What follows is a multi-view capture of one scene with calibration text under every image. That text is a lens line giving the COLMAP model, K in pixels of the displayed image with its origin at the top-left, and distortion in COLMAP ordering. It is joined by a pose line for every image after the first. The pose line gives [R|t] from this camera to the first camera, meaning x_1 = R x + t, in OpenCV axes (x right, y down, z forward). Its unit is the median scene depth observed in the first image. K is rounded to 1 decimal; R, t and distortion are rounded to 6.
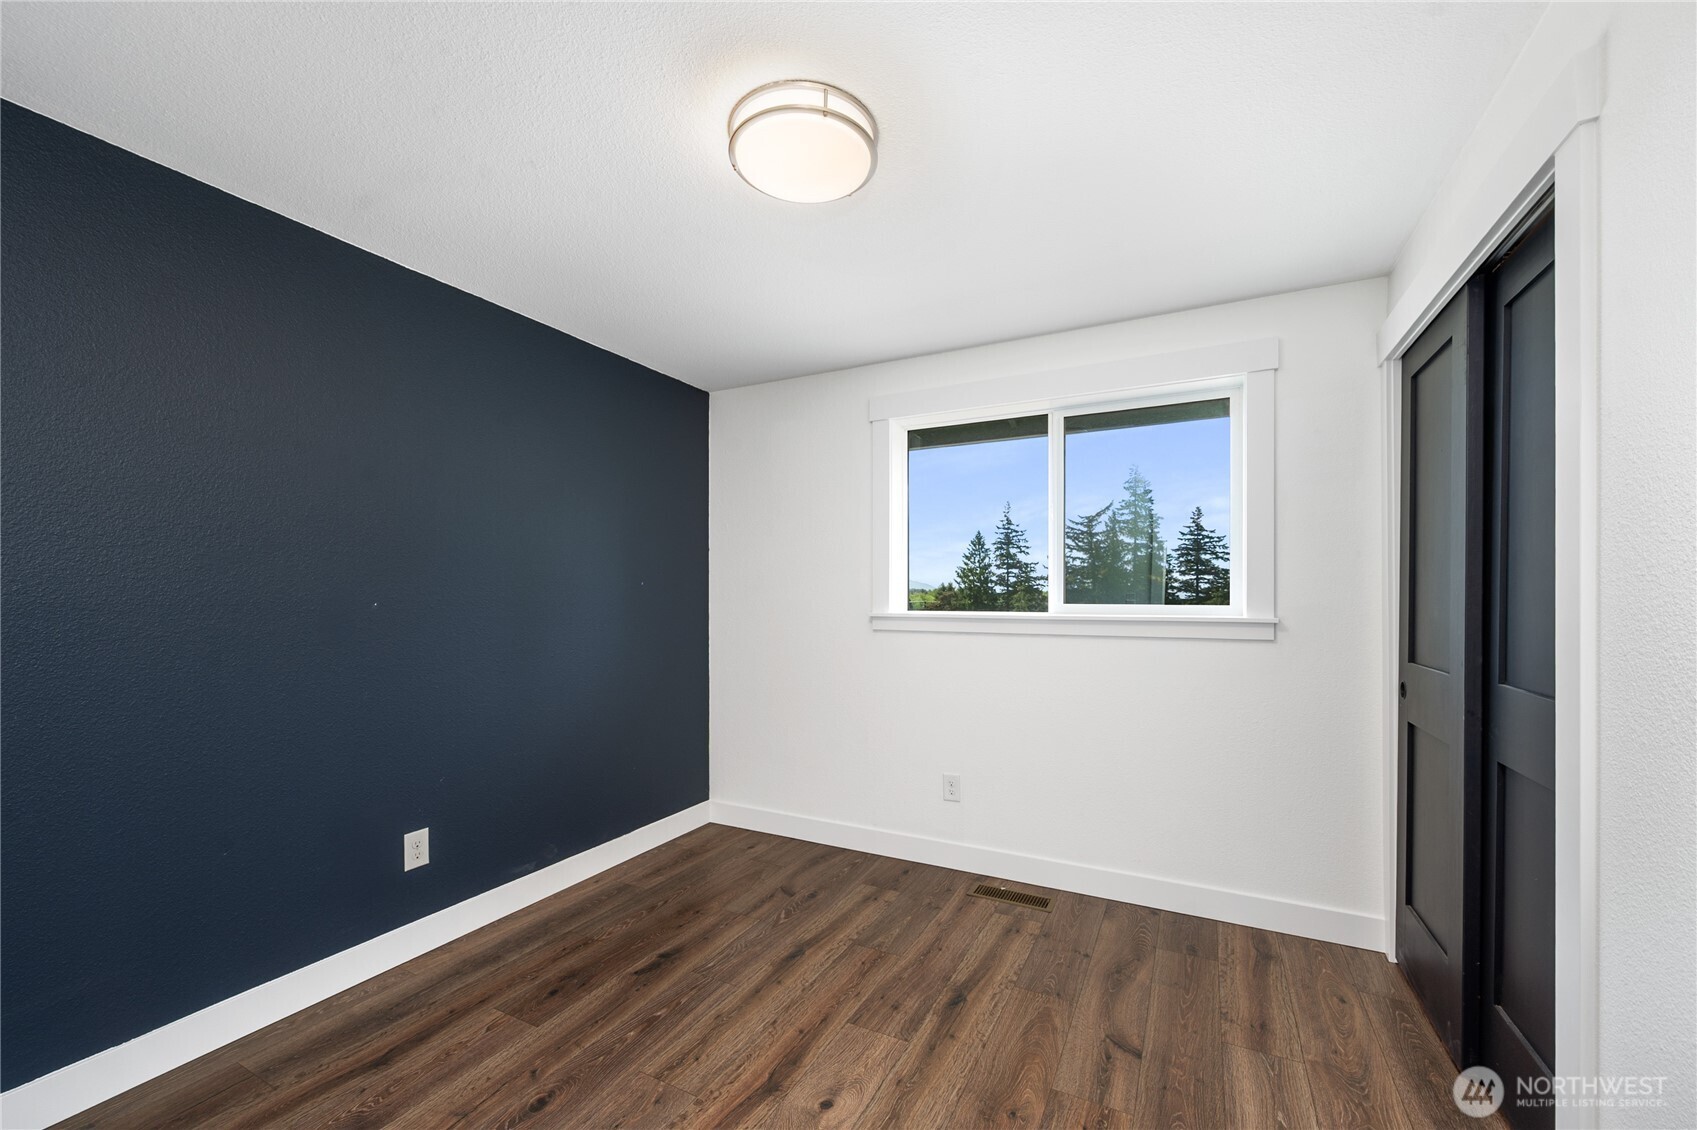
lens RADIAL K [[667.5, 0, 853.0], [0, 667.5, 597.0], [0, 0, 1]] dist [0.001207, 0.000042]
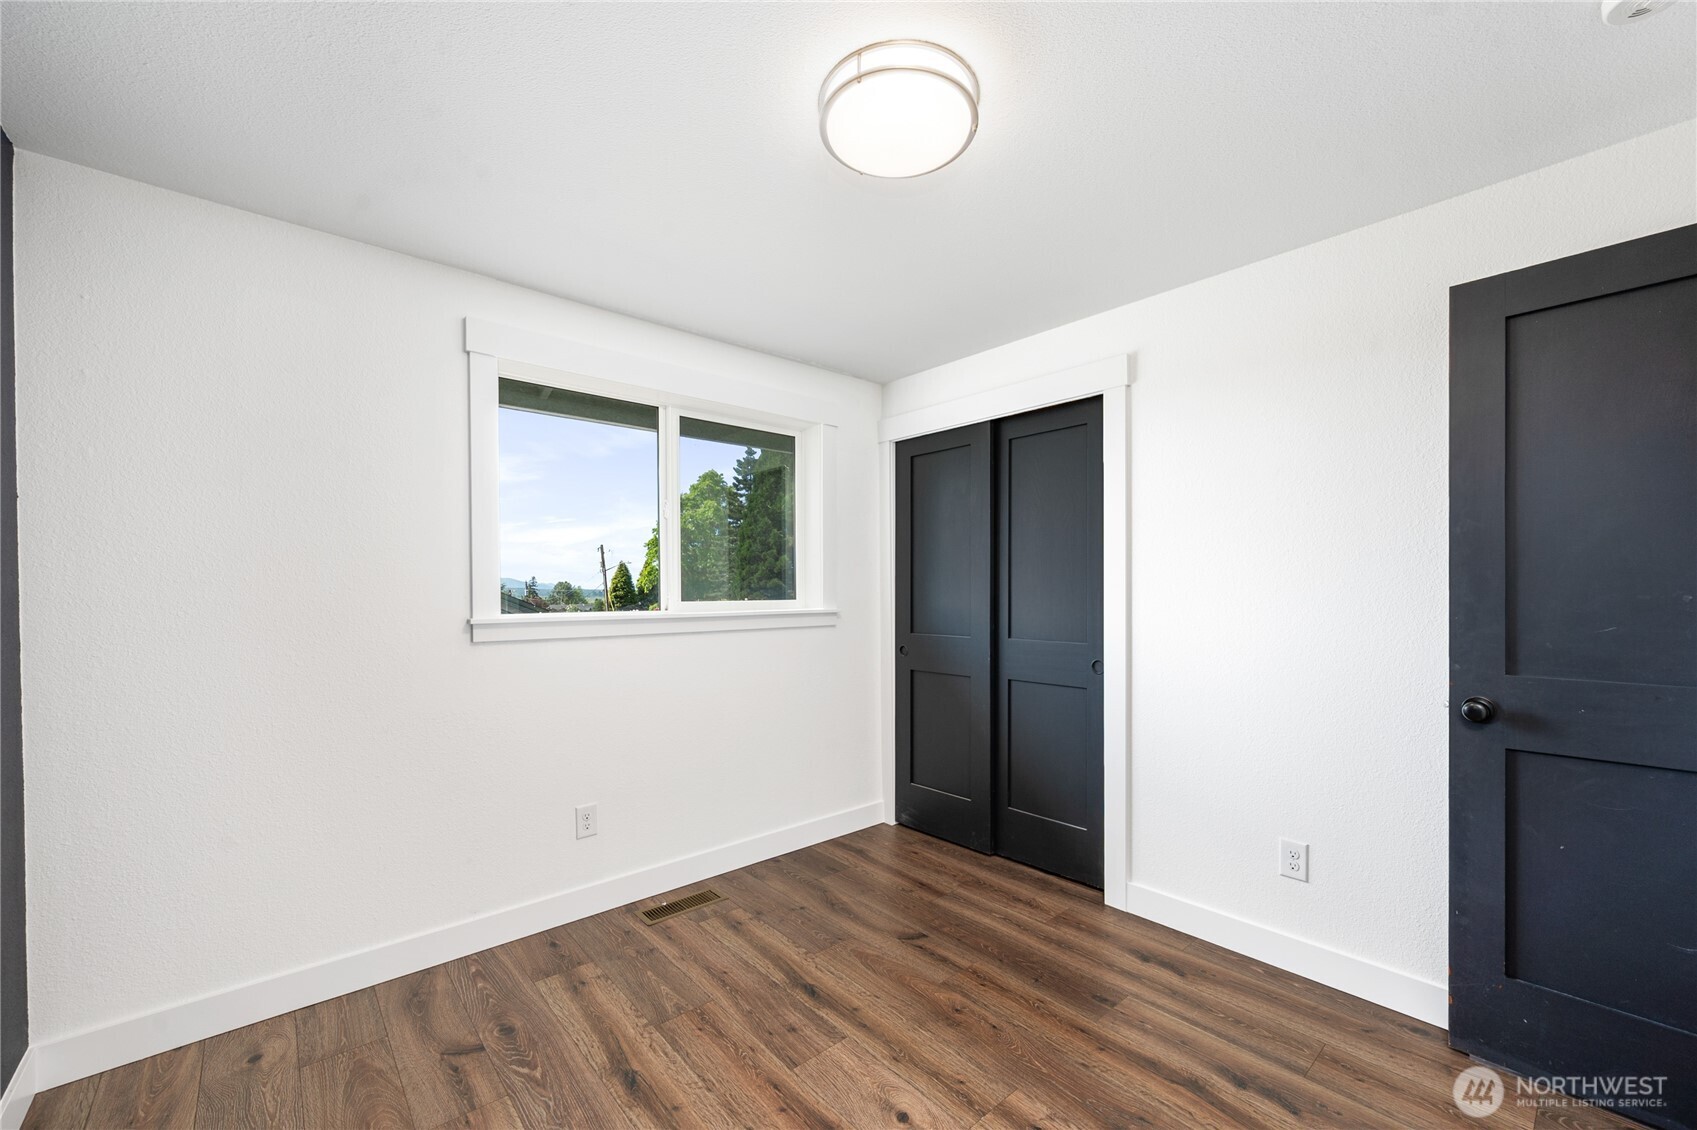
lens RADIAL K [[671.4, 0, 848.1], [0, 671.4, 592.3], [0, 0, 1]] dist [0.000636, -0.000039]
pose [[0.376093, -0.006094, 0.926562, -0.661922], [0.004177, 0.999979, 0.004882, -0.009682], [-0.926572, 0.002034, 0.376111, 0.475894]]
